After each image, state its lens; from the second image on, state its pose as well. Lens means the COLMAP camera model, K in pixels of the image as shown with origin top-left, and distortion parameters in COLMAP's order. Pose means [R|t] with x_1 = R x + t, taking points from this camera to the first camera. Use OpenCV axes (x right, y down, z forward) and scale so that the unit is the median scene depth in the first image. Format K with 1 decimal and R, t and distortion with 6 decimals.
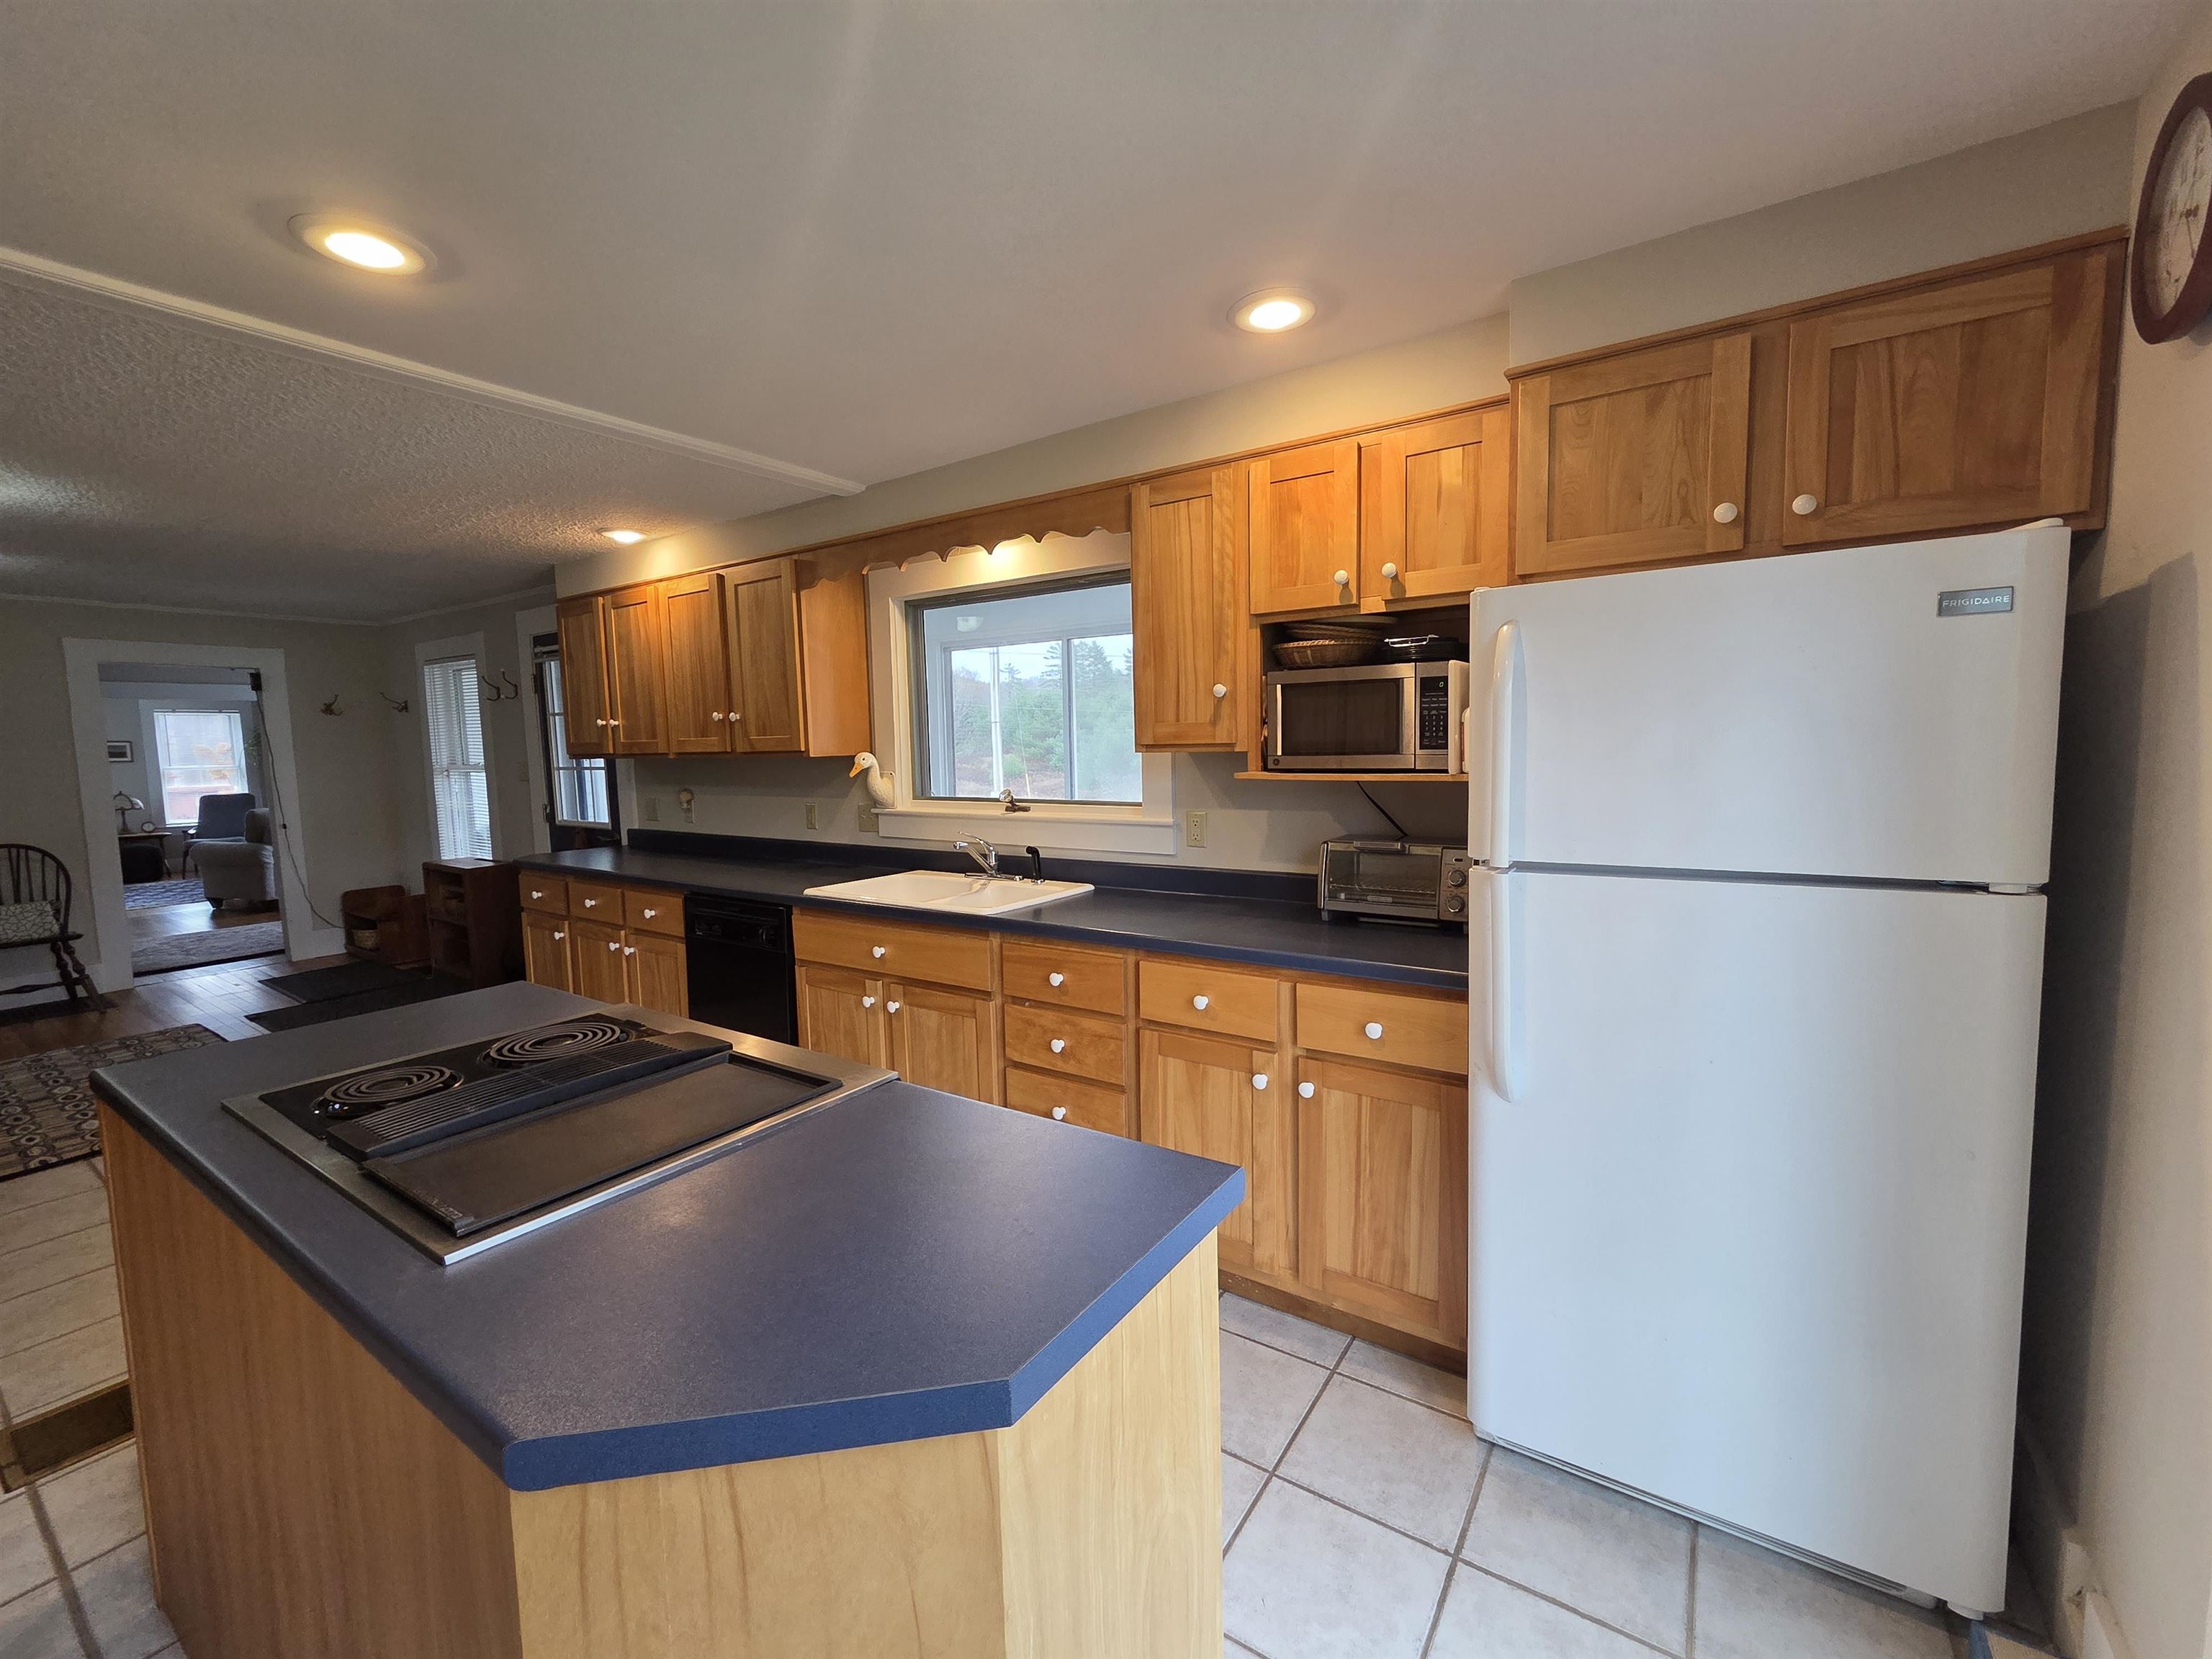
lens RADIAL K [[905.4, 0, 1102.7], [0, 905.4, 831.2], [0, 0, 1]] dist [-0.004111, 0.000705]
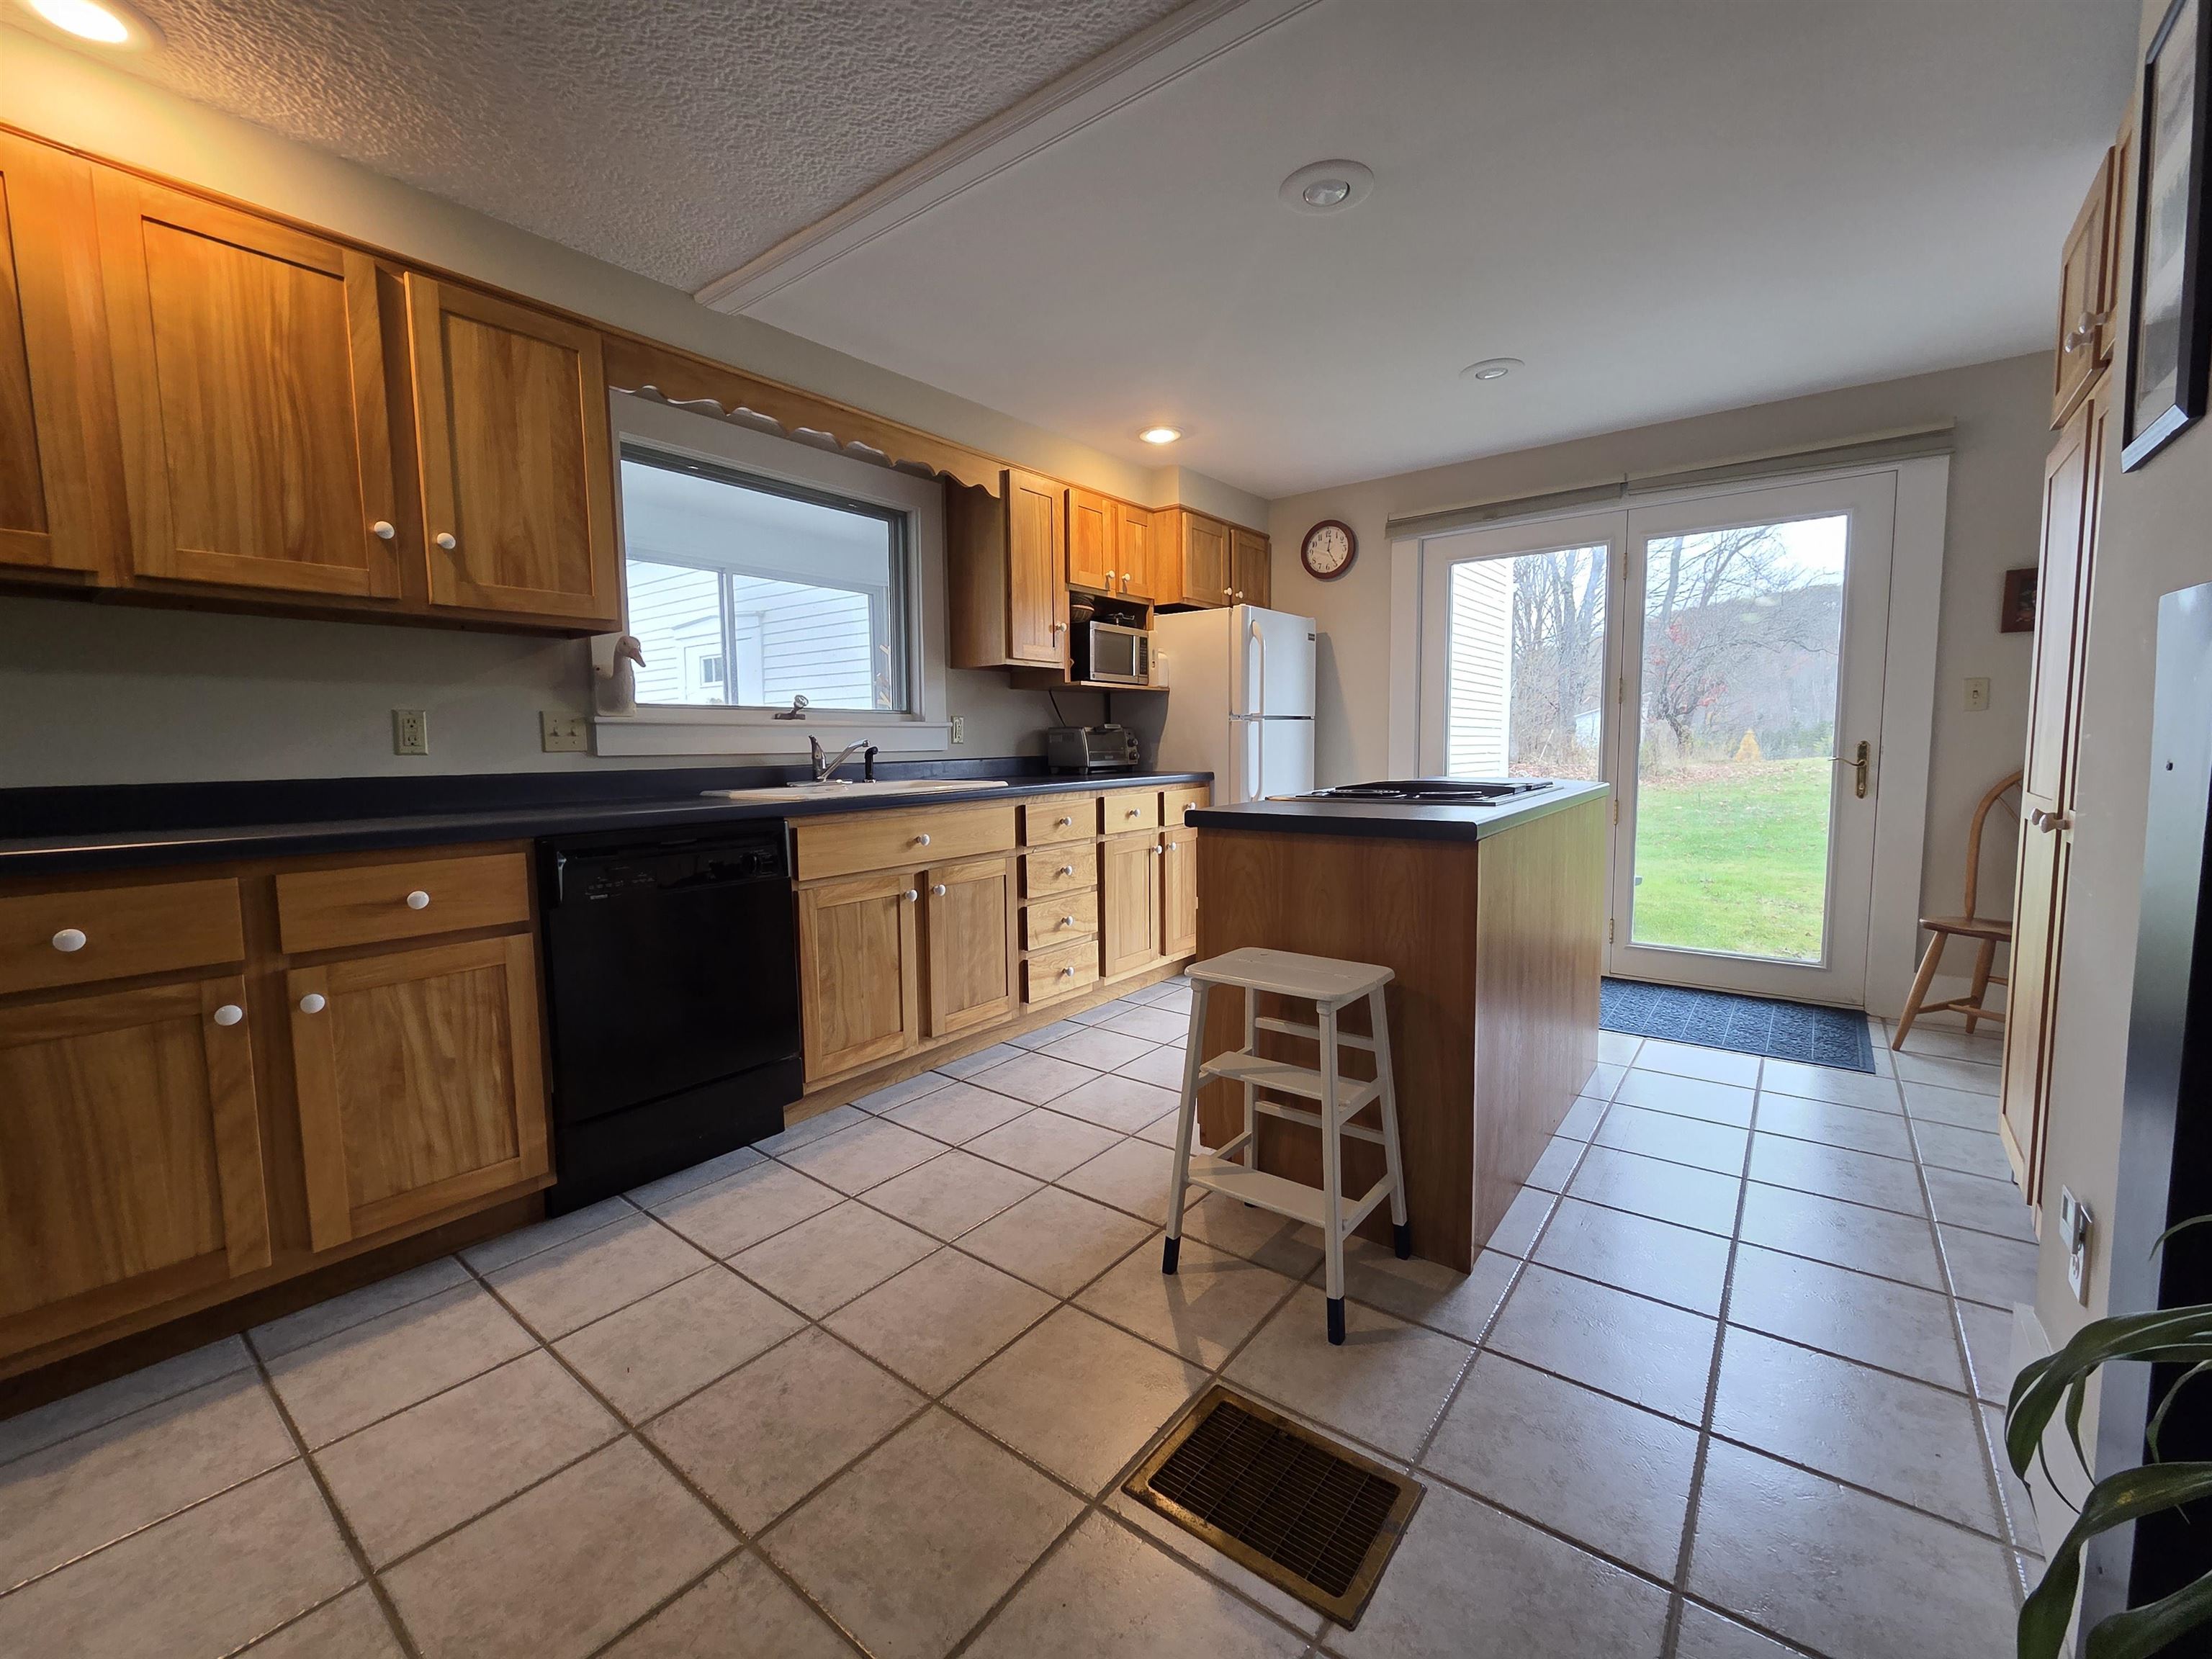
lens RADIAL K [[905.4, 0, 1110.2], [0, 905.4, 815.3], [0, 0, 1]] dist [-0.004111, 0.000705]
pose [[0.063406, -0.072049, 0.995384, -1.400997], [0.093803, 0.993405, 0.065930, 0.066590], [-0.993570, 0.089190, 0.069747, 0.828559]]
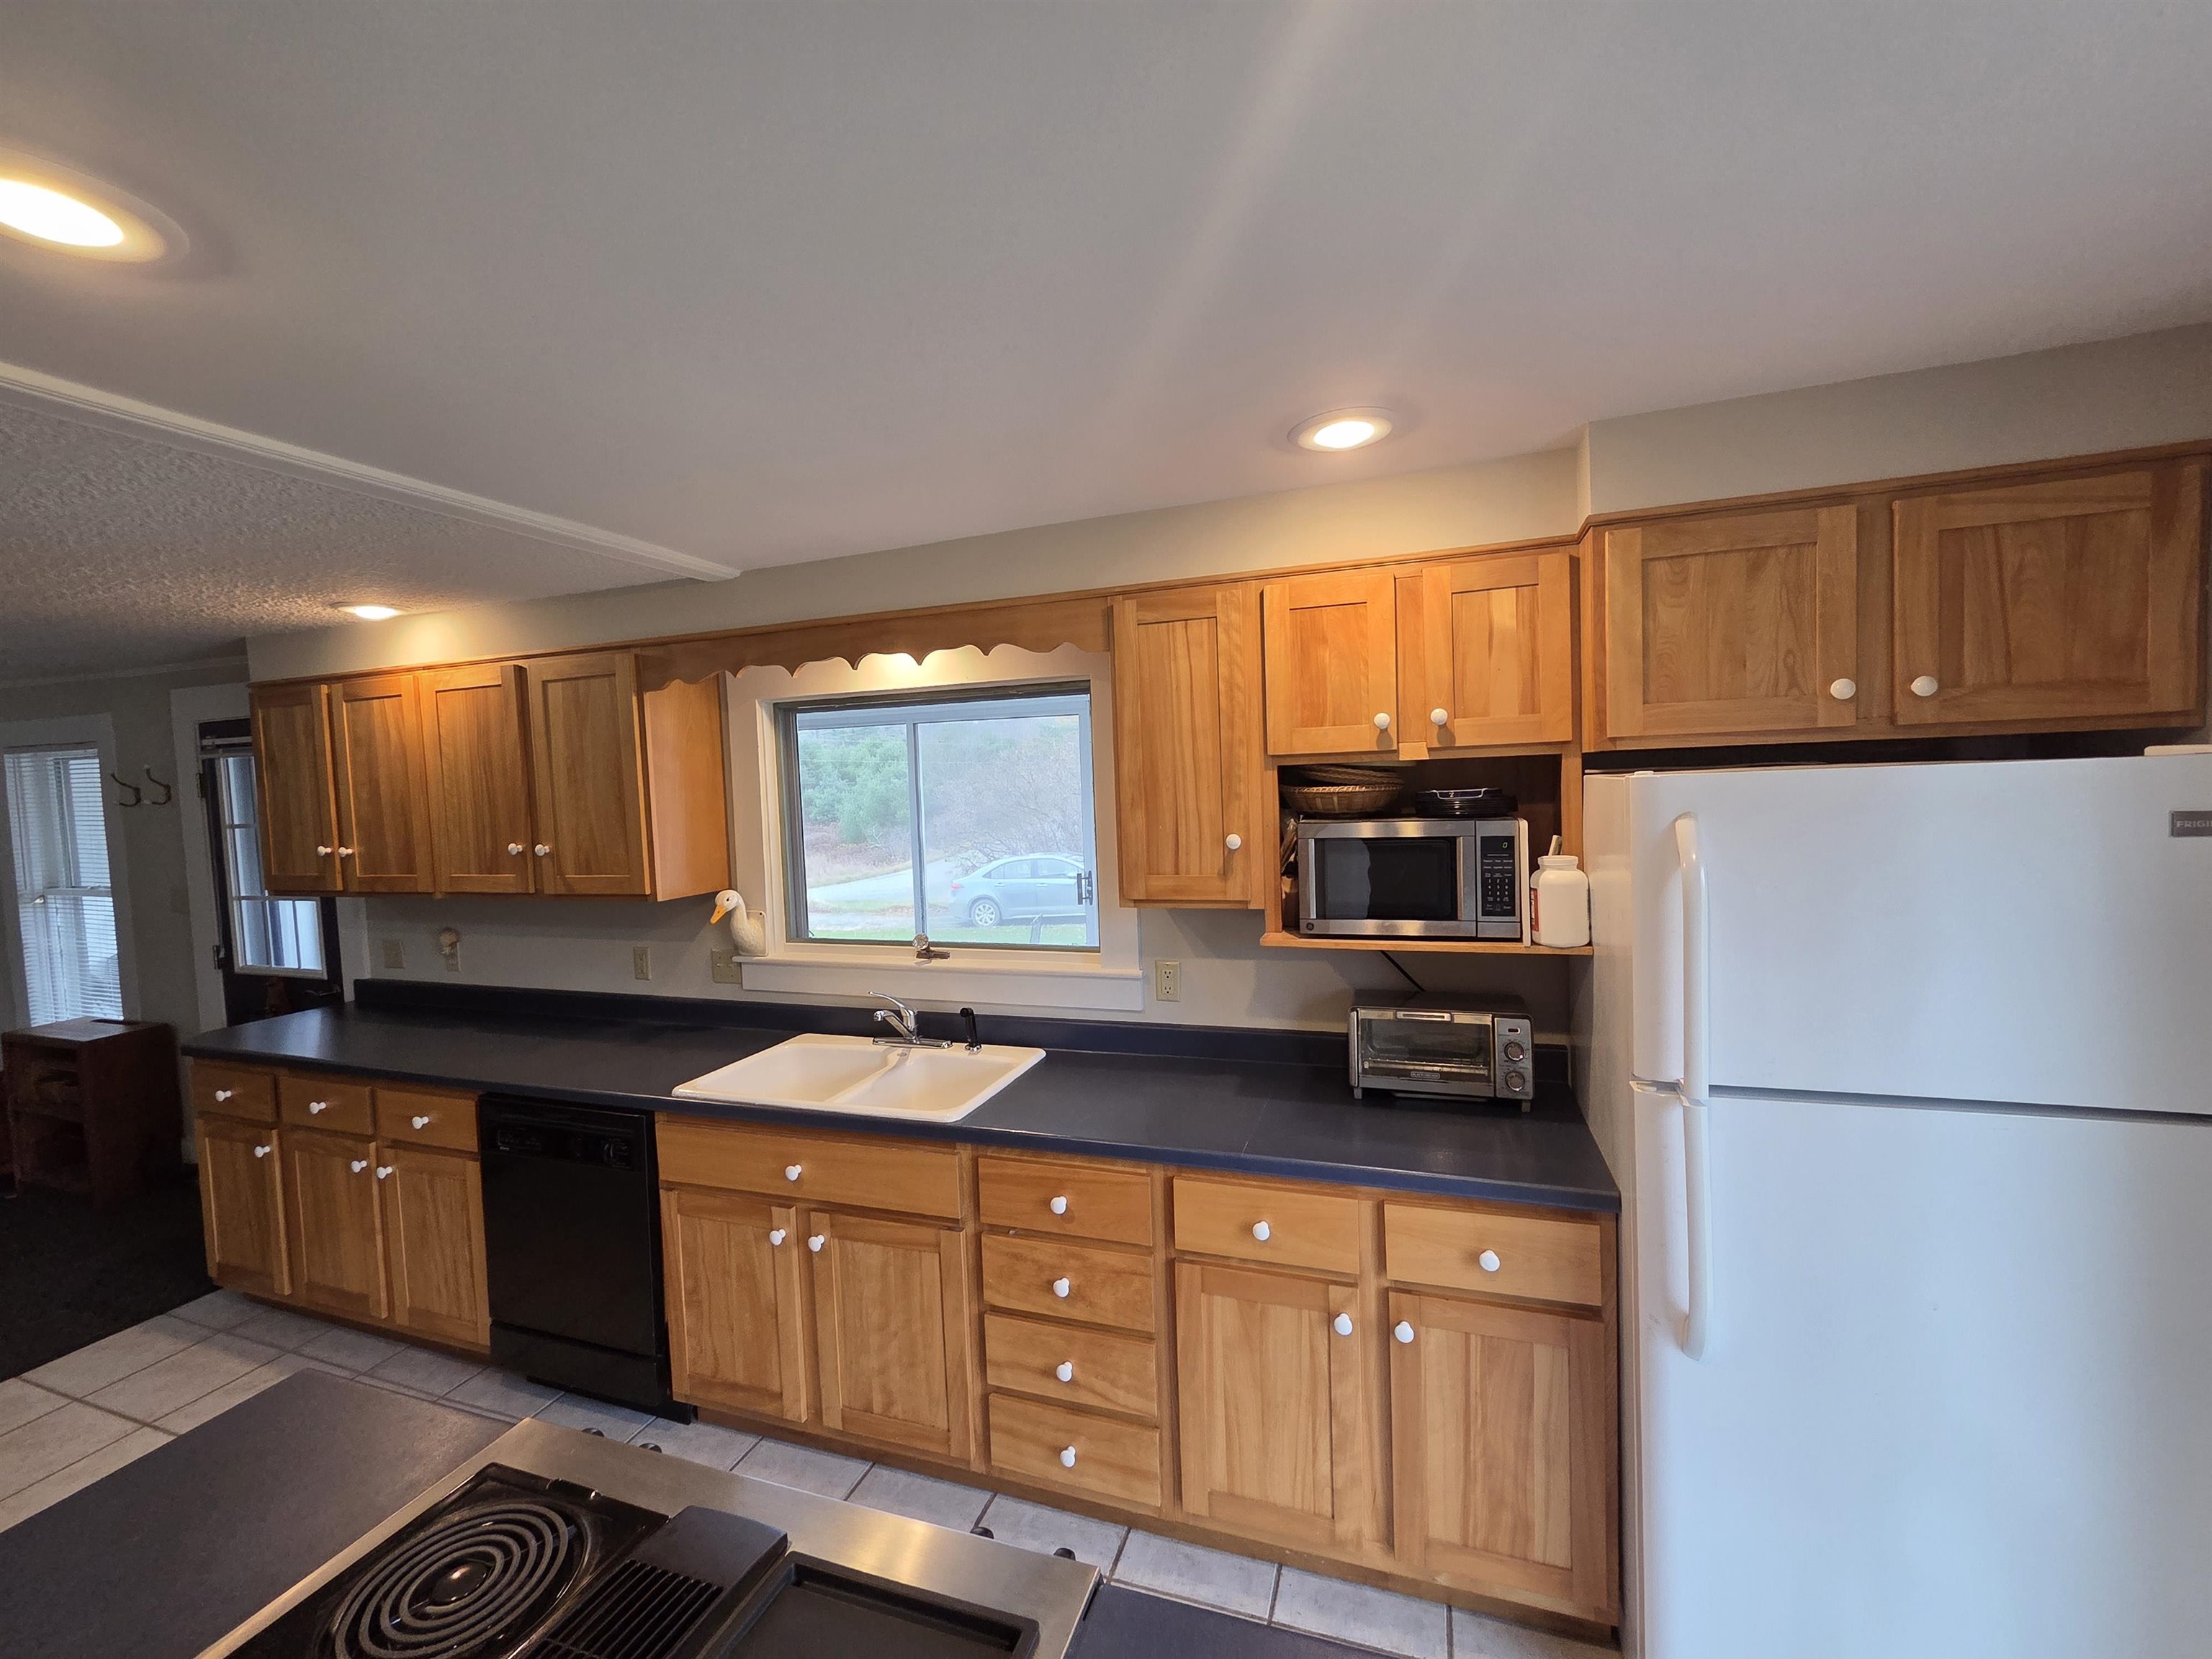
lens RADIAL K [[905.4, 0, 1098.6], [0, 905.4, 831.9], [0, 0, 1]] dist [-0.004111, 0.000705]
pose [[0.966658, -0.027878, 0.254549, -0.211851], [0.040183, 0.998255, -0.043268, -0.130720], [-0.252899, 0.052053, 0.966091, 0.196397]]
